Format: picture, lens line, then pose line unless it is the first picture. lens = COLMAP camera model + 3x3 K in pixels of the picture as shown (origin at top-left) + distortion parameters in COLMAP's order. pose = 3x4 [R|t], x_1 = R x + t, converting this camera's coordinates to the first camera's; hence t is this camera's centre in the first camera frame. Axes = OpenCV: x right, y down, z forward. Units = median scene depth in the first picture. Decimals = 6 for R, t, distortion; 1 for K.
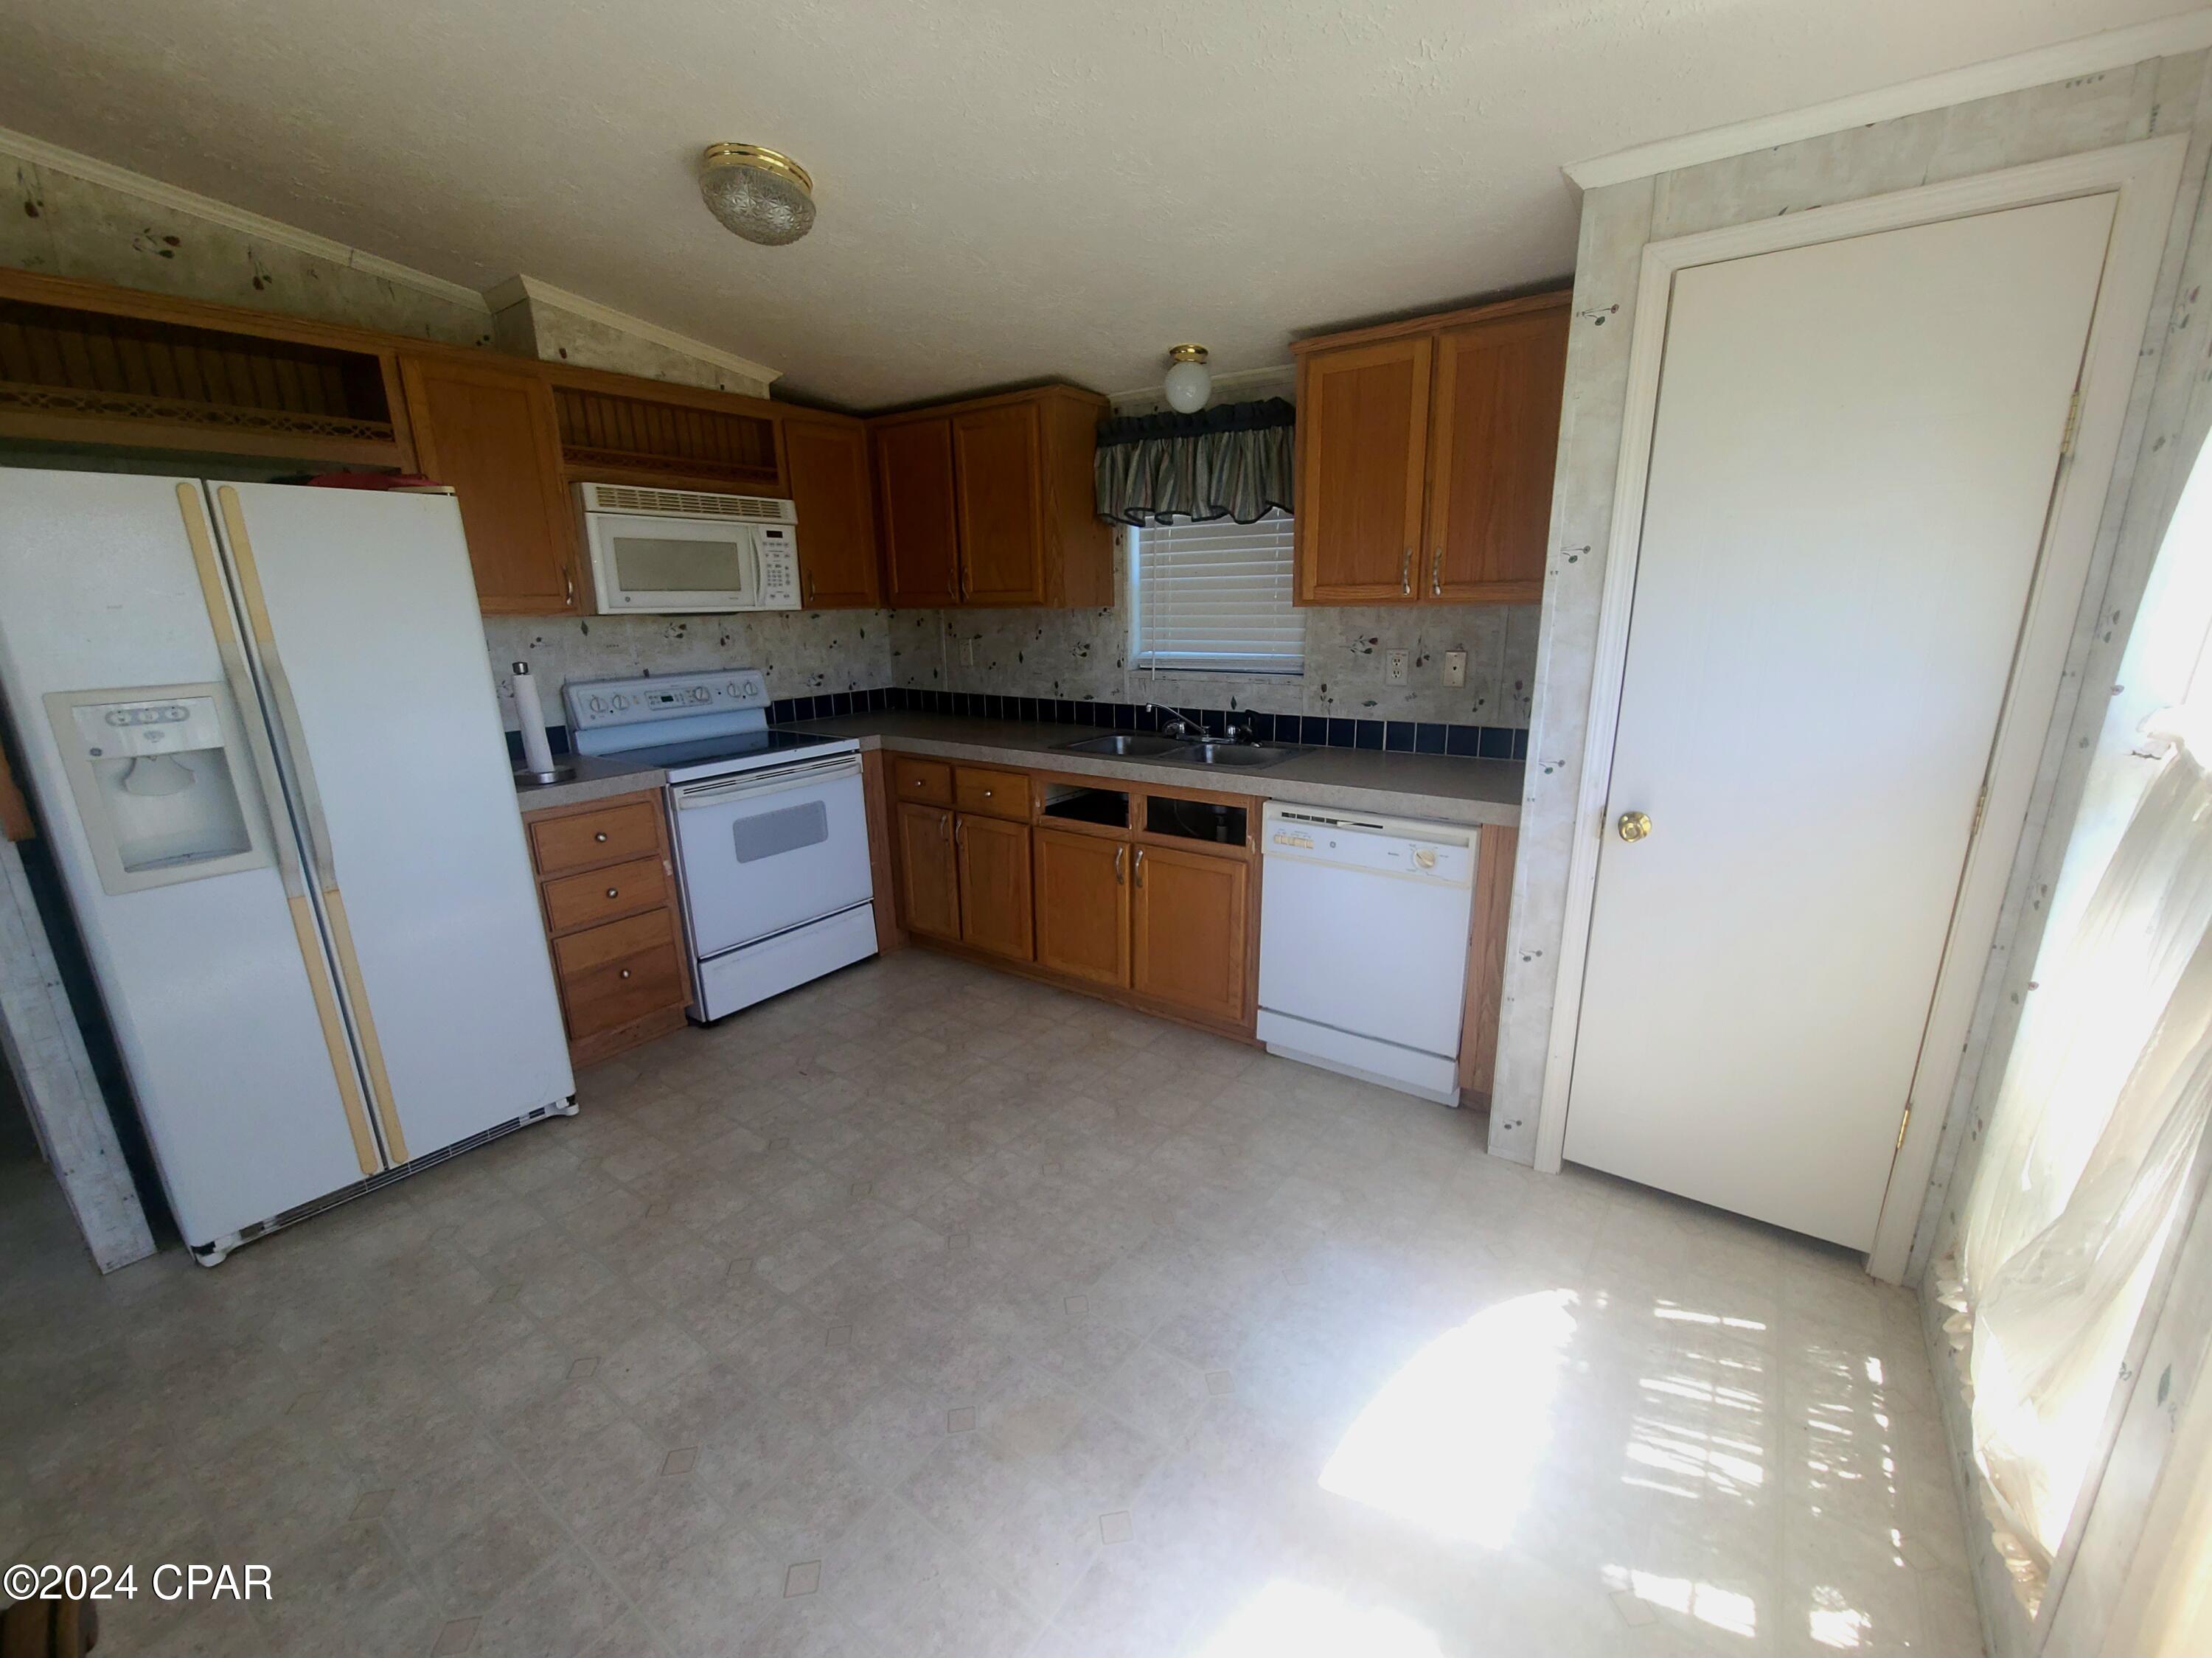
lens RADIAL K [[895.2, 0, 1131.3], [0, 895.2, 838.4], [0, 0, 1]] dist [0.009482, -0.000101]
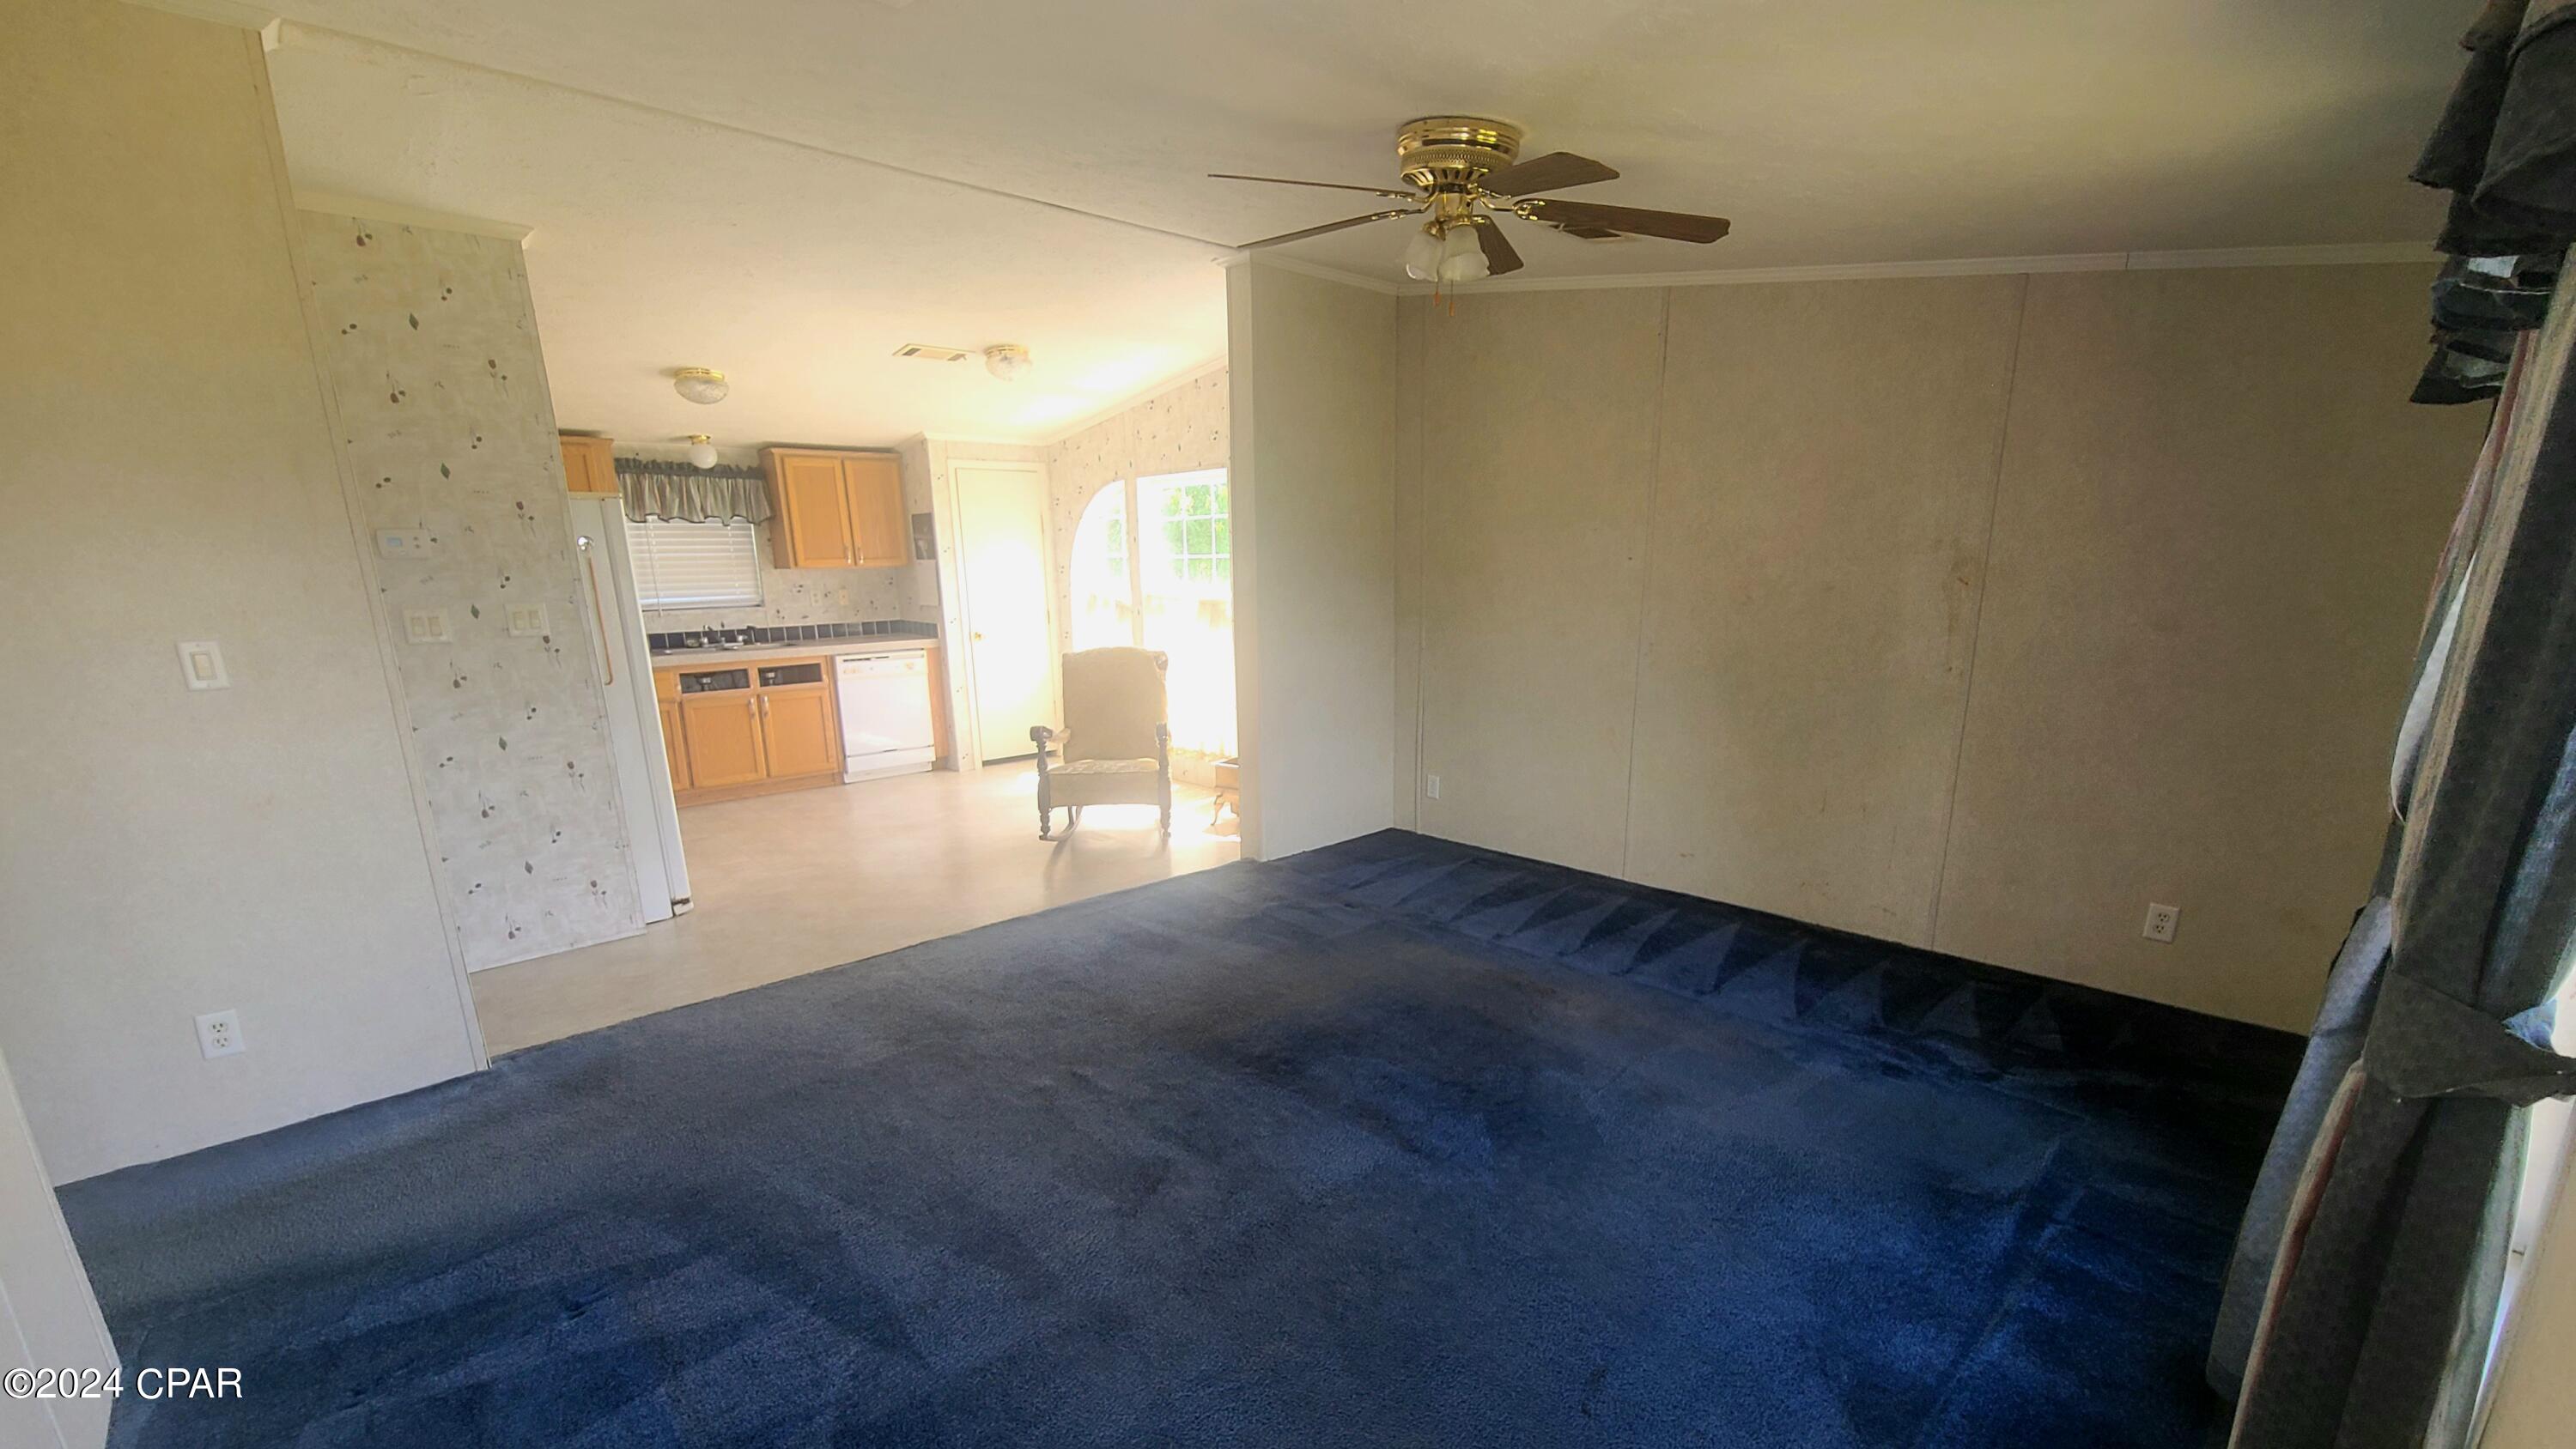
lens RADIAL K [[993.0, 0, 1281.8], [0, 993.0, 798.0], [0, 0, 1]] dist [-0.001798, -0.000085]
pose [[0.243817, -0.220175, 0.944498, -1.660610], [0.262530, 0.952511, 0.154272, 0.171805], [-0.933612, 0.210345, 0.290041, -0.555045]]
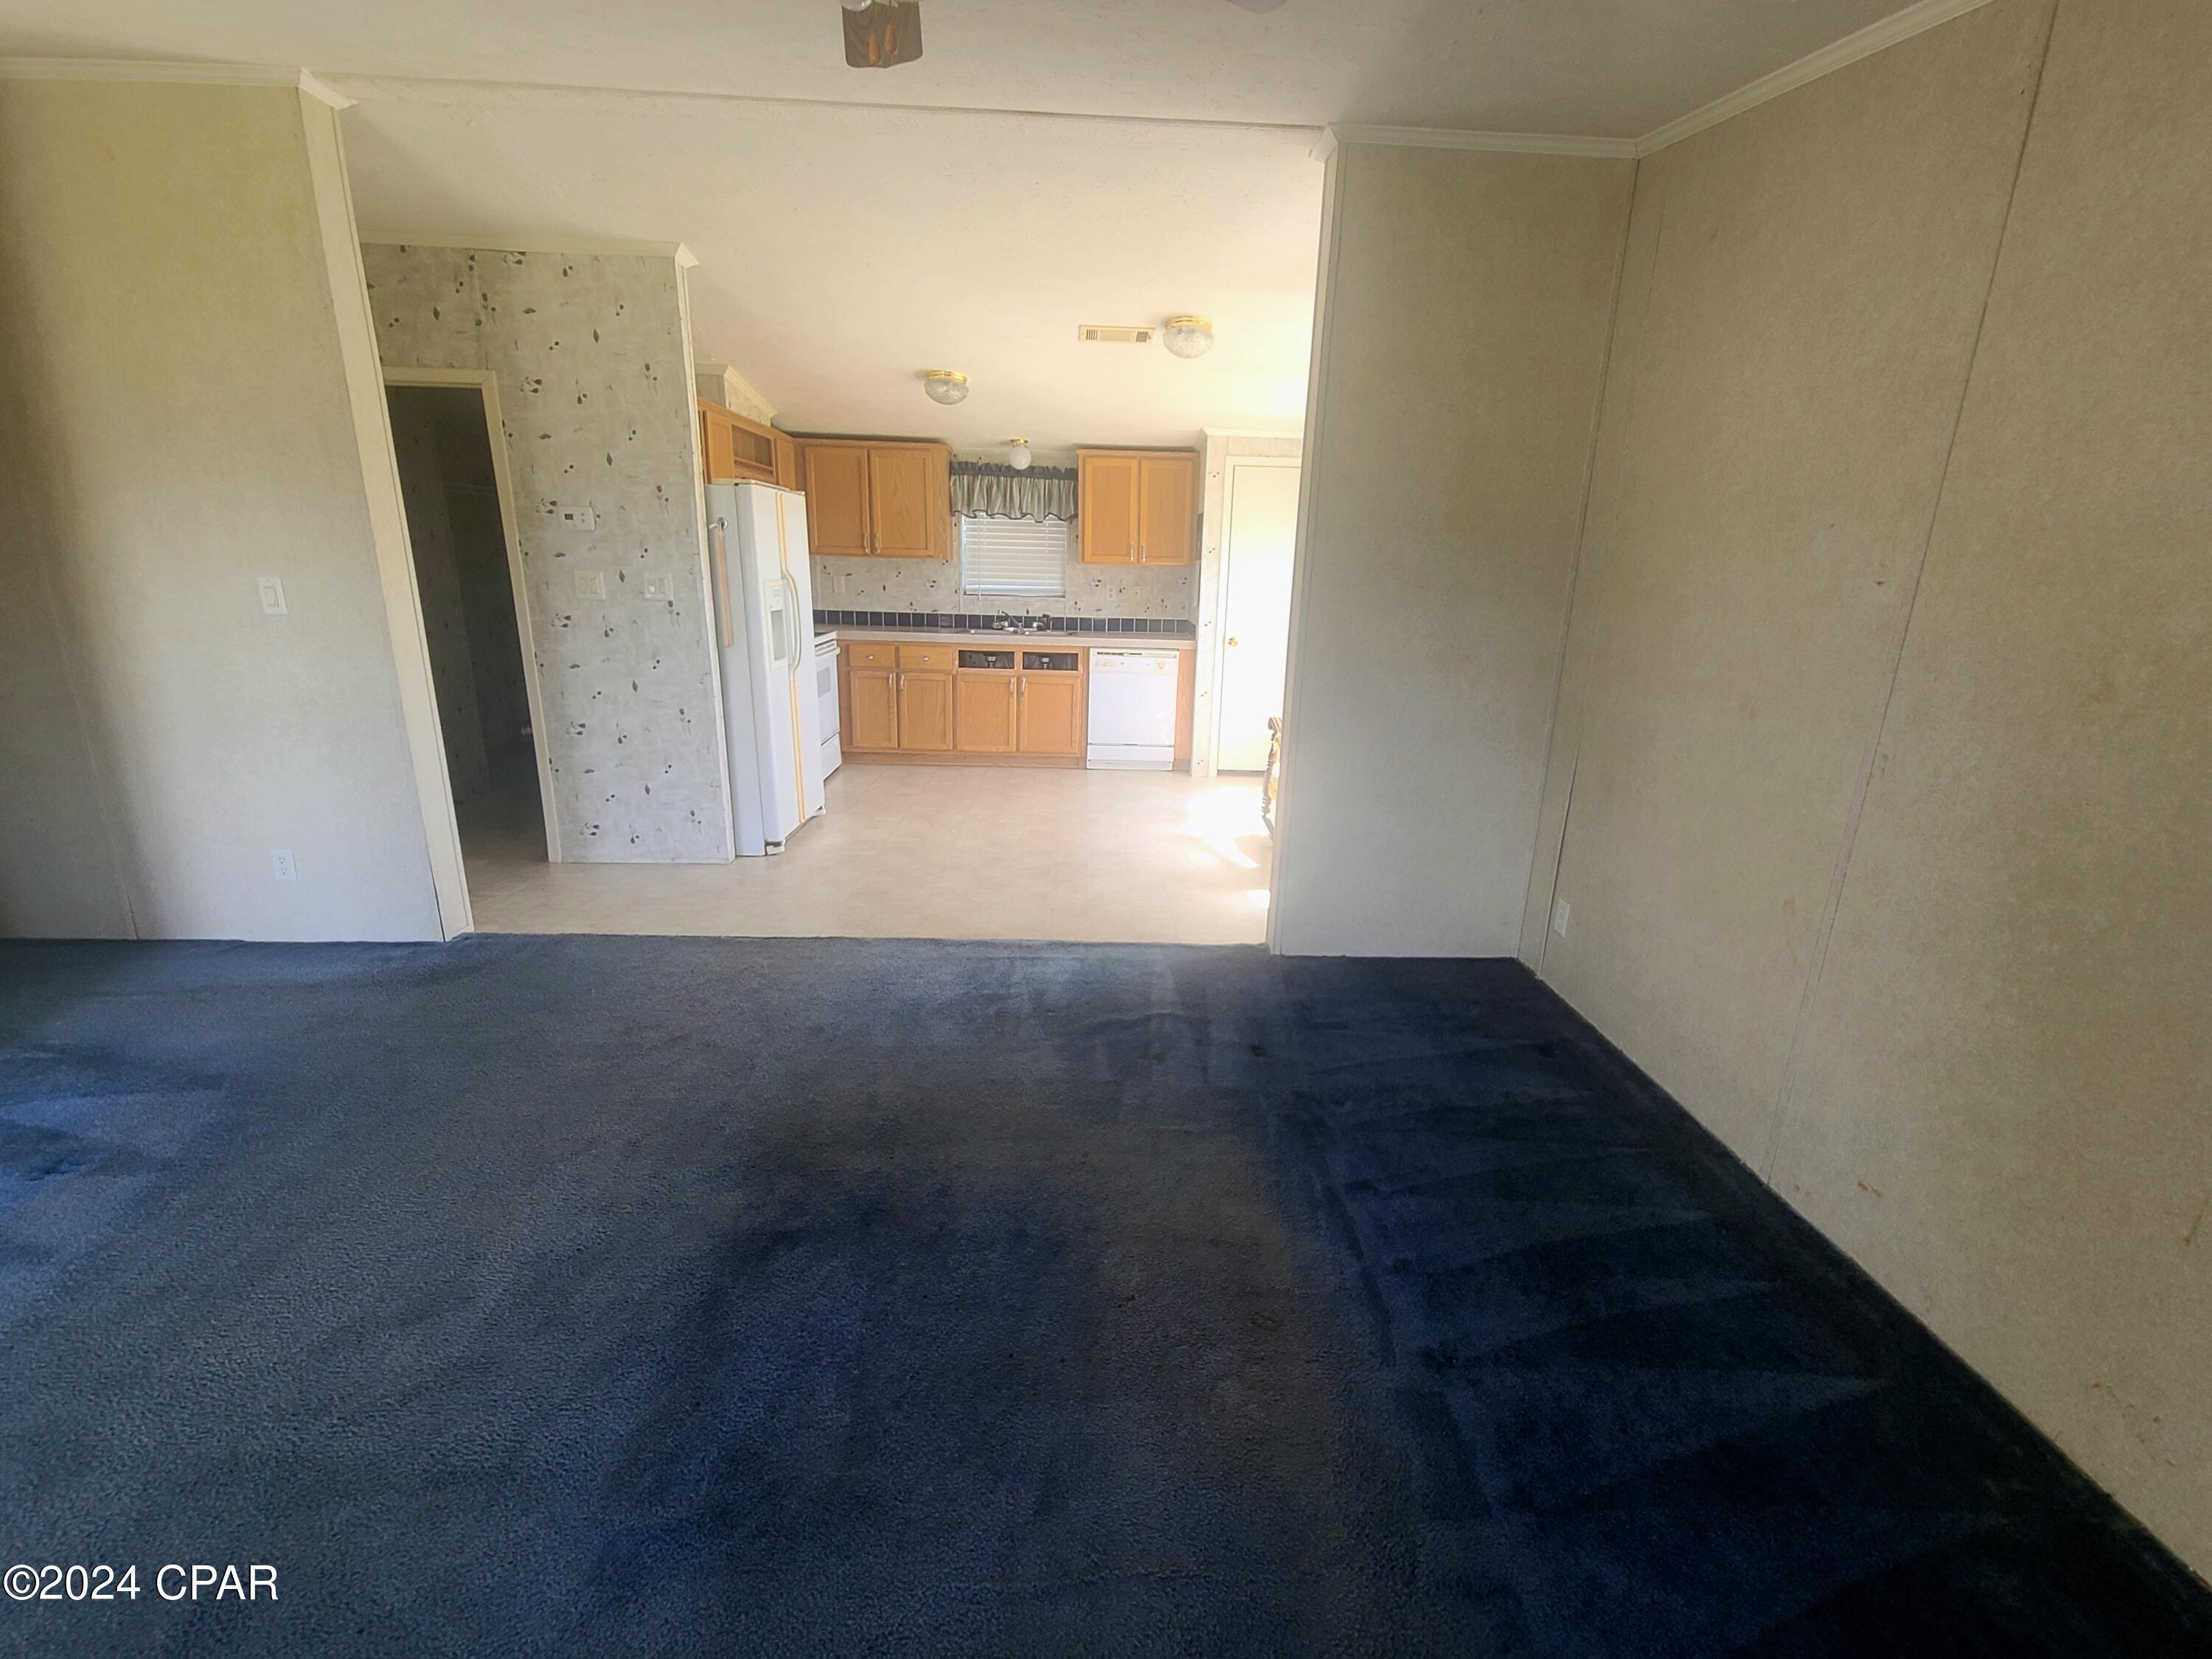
lens RADIAL K [[942.7, 0, 1106.0], [0, 942.7, 829.5], [0, 0, 1]] dist [-0.002485, -0.000387]
pose [[0.800274, -0.126699, 0.586097, -1.110068], [0.116882, 0.991634, 0.054771, 0.250799], [-0.588133, 0.024672, 0.808388, -0.833122]]
